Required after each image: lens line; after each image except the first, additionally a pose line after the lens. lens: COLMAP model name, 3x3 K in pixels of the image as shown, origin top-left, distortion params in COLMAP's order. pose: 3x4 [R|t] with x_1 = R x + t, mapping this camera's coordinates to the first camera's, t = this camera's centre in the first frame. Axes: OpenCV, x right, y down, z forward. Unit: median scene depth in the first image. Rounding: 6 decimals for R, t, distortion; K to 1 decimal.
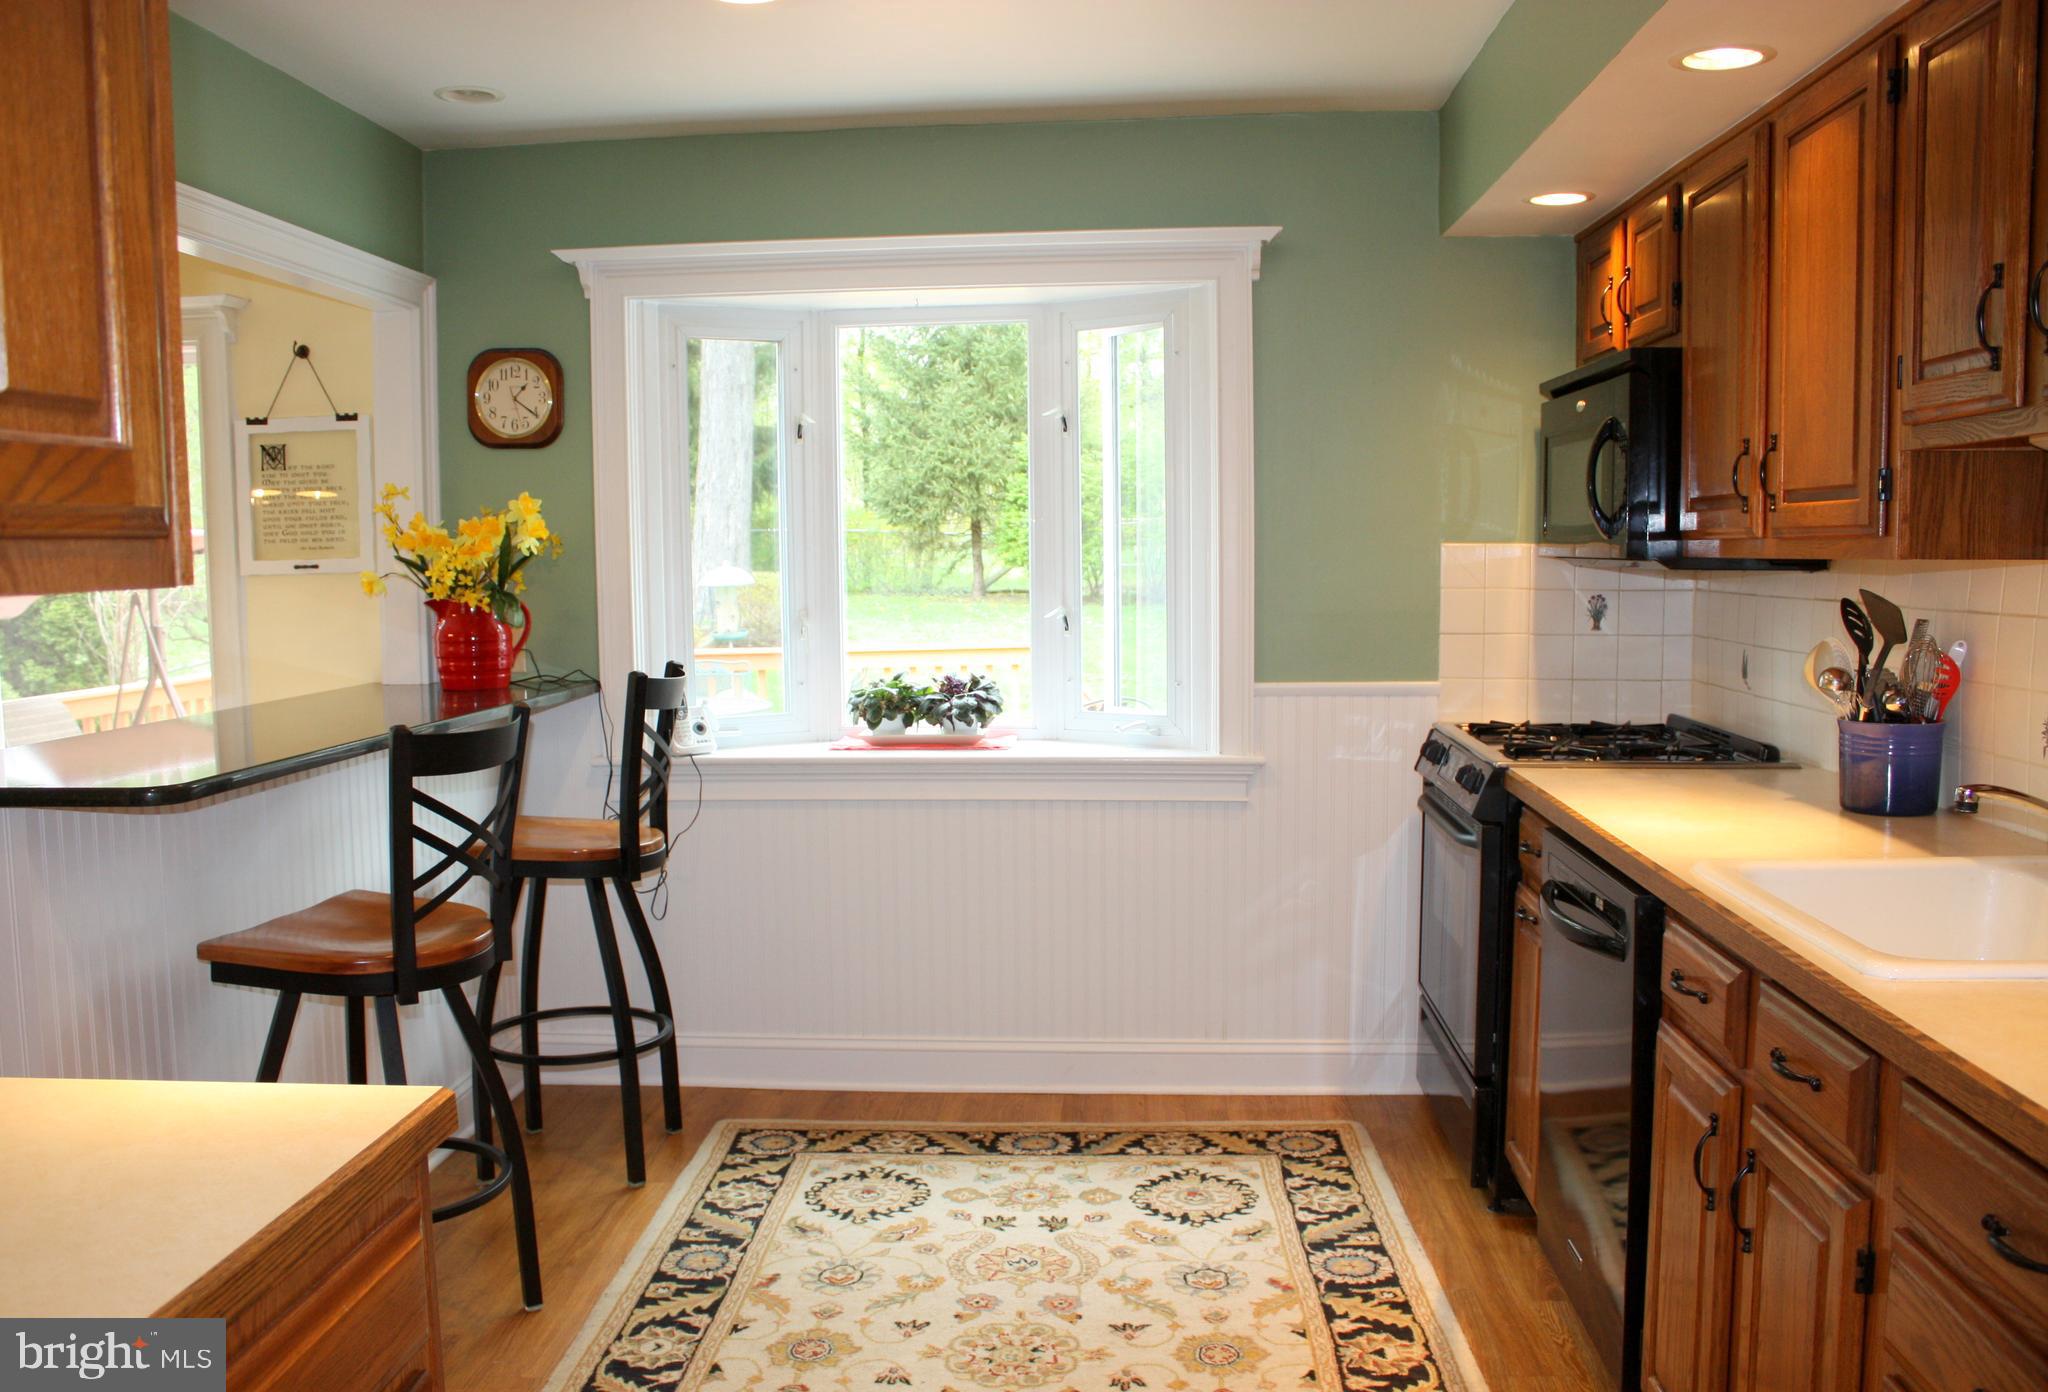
lens RADIAL K [[1738.0, 0, 1024.0], [0, 1738.0, 696.0], [0, 0, 1]] dist [-0.155542, -0.002647]
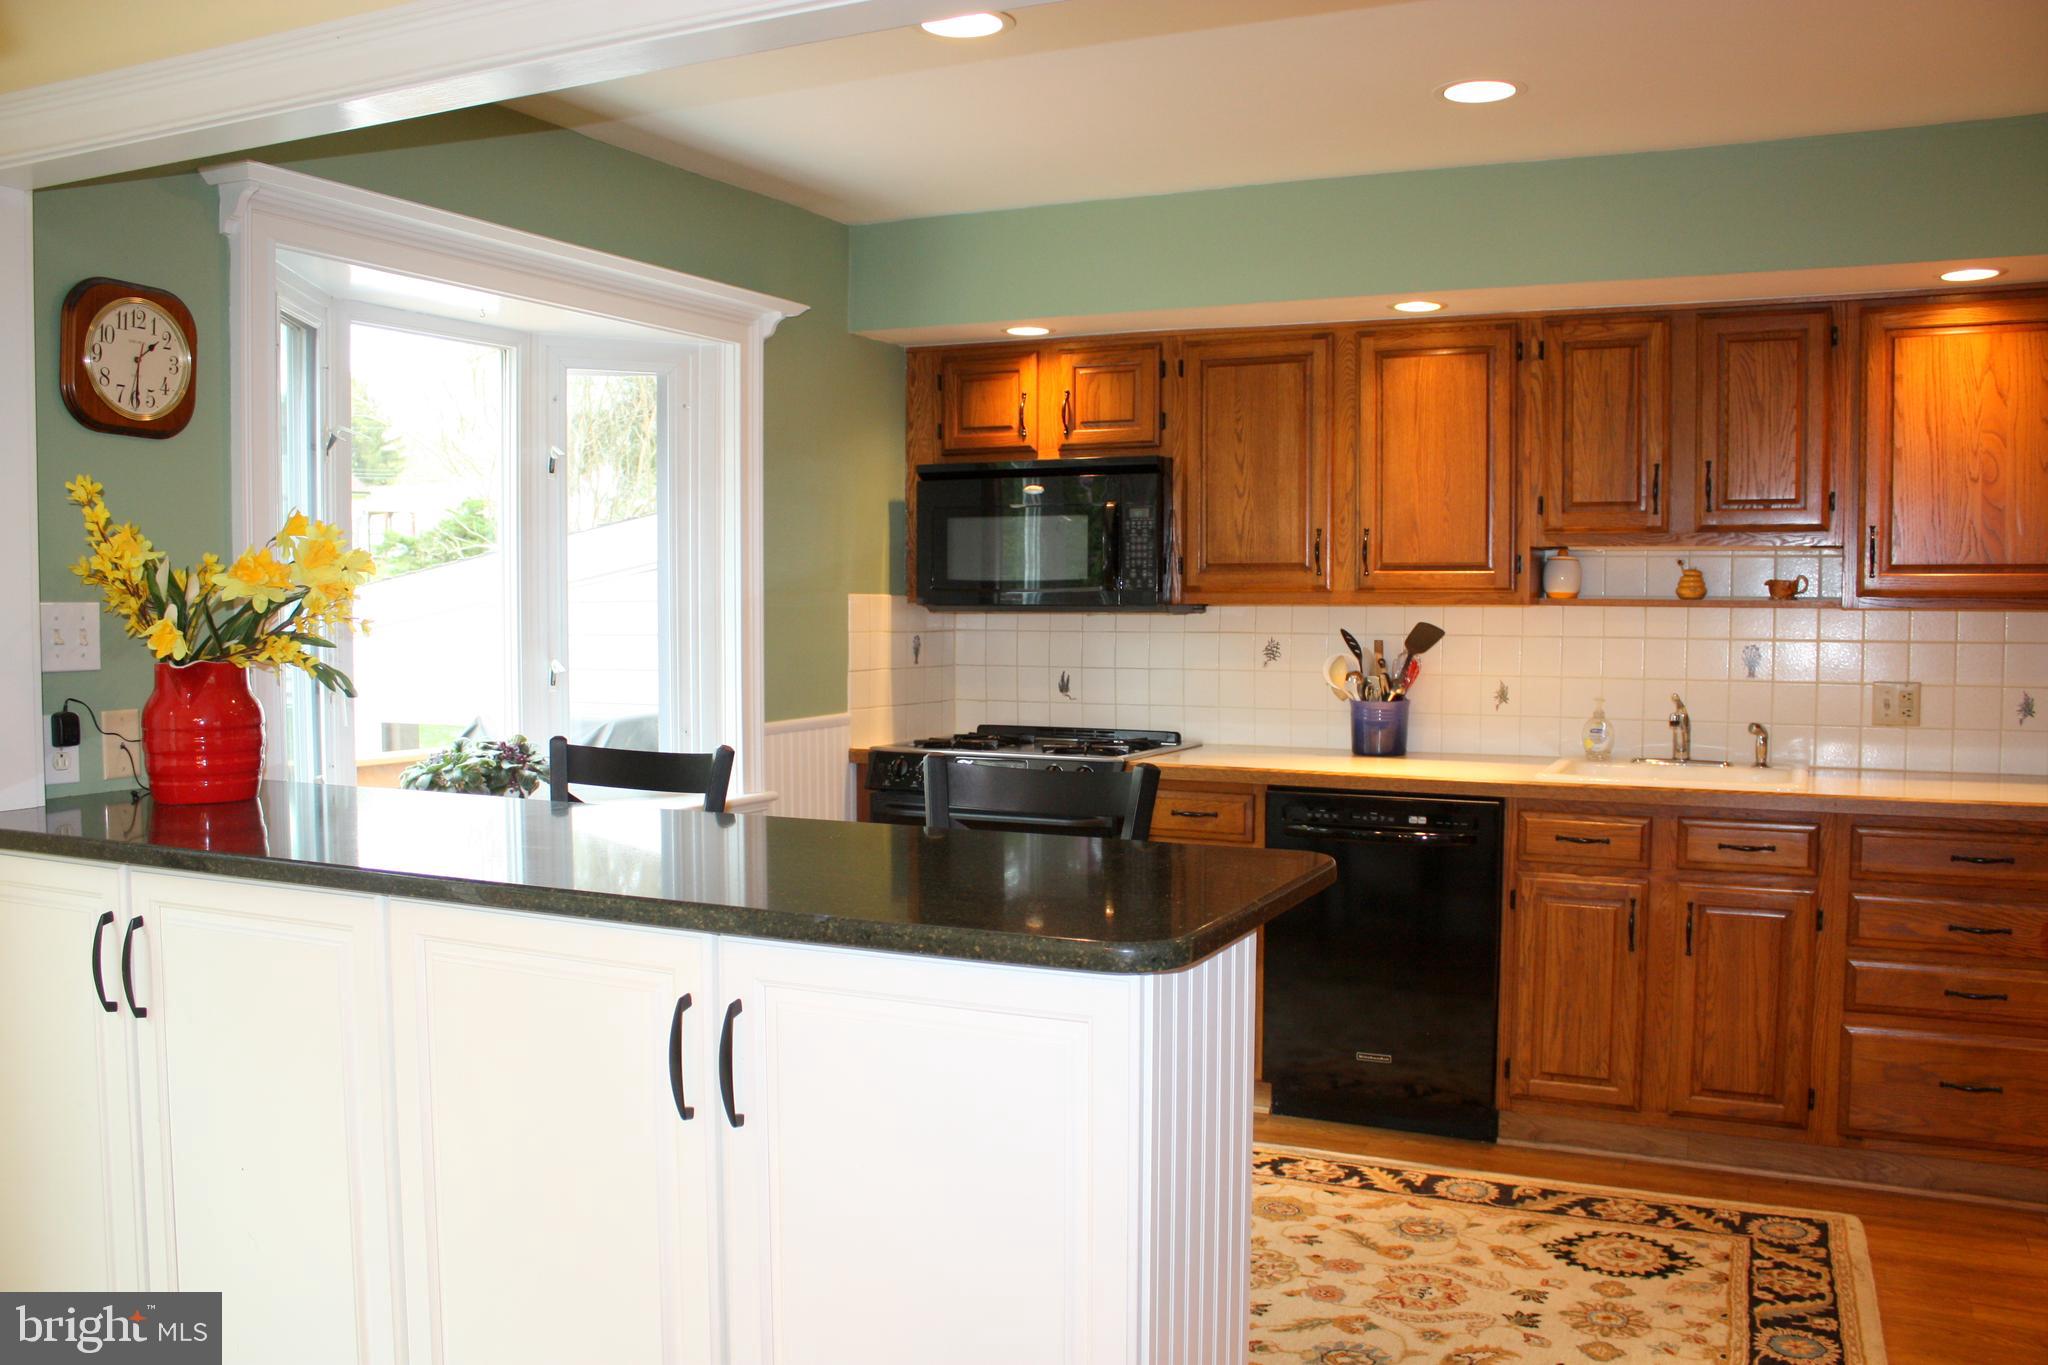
lens RADIAL K [[1689.1, 0, 996.5], [0, 1689.1, 693.0], [0, 0, 1]] dist [-0.167261, 0.150340]
pose [[0.383345, -0.041789, 0.922659, -0.758491], [0.080155, 0.996712, 0.011840, -0.026349], [-0.920120, 0.069417, 0.385435, 0.458321]]
